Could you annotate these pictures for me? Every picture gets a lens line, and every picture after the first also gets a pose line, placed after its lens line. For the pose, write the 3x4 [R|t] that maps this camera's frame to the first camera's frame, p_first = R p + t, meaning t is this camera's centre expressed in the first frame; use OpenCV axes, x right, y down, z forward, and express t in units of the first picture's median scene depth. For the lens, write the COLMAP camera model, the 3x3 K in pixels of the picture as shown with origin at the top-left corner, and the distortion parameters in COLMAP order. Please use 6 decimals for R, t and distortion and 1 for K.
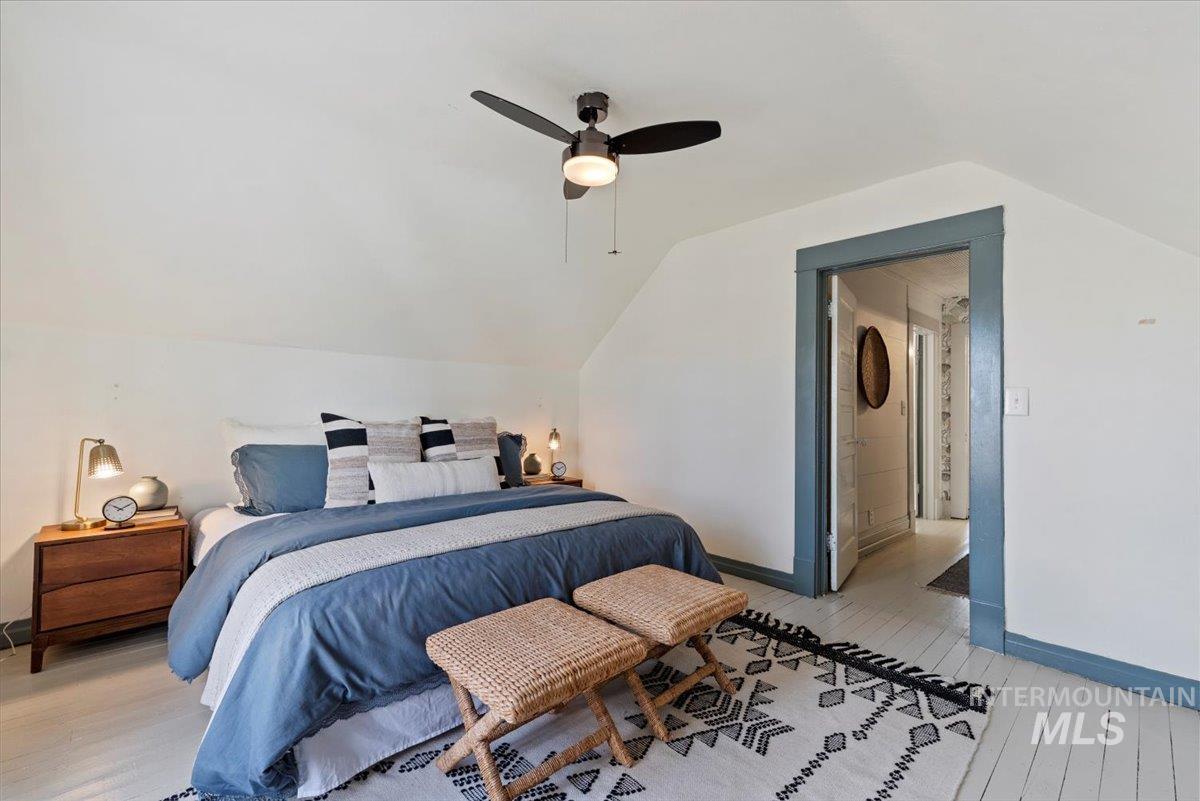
lens RADIAL K [[526.8, 0, 603.0], [0, 526.8, 396.1], [0, 0, 1]] dist [-0.000392, -0.000396]
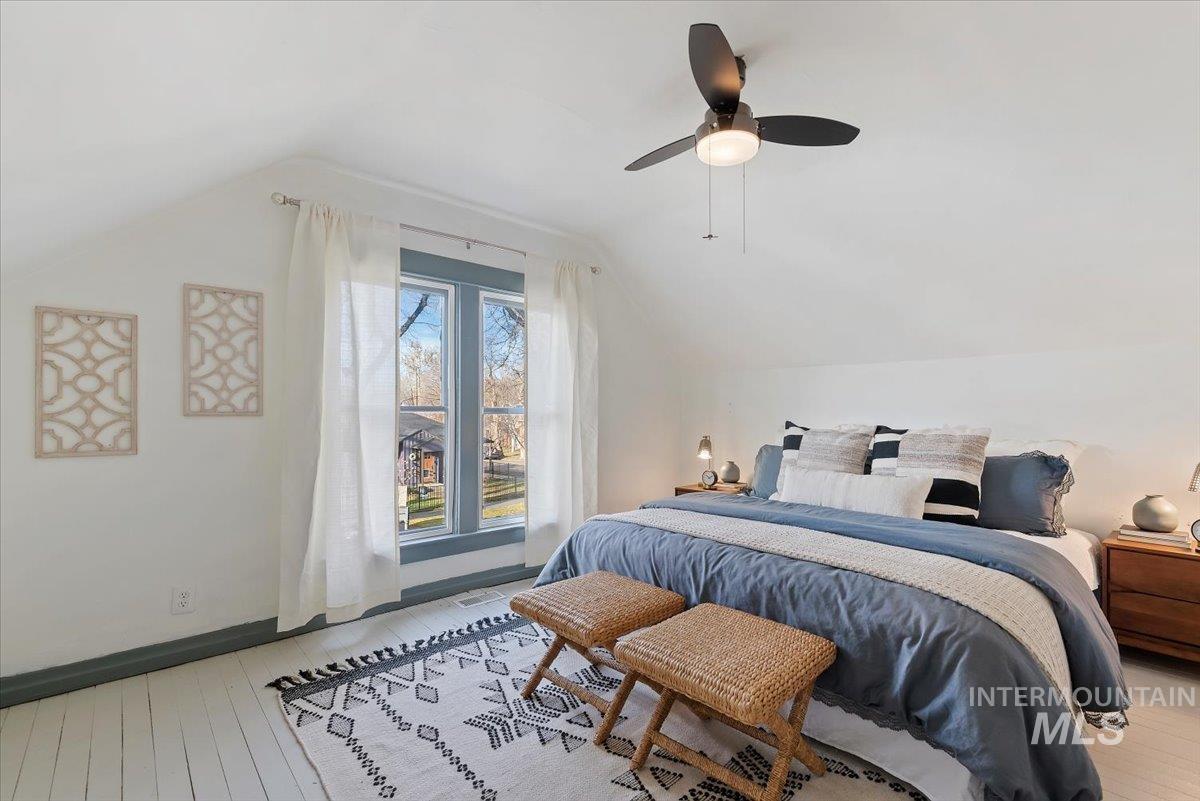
lens RADIAL K [[535.1, 0, 605.9], [0, 535.1, 414.8], [0, 0, 1]] dist [0.000279, -0.000410]
pose [[-0.033056, -0.012052, -0.999381, 0.806692], [0.022249, 0.999671, -0.012791, 0.029179], [0.999206, -0.022658, -0.032777, 0.746103]]
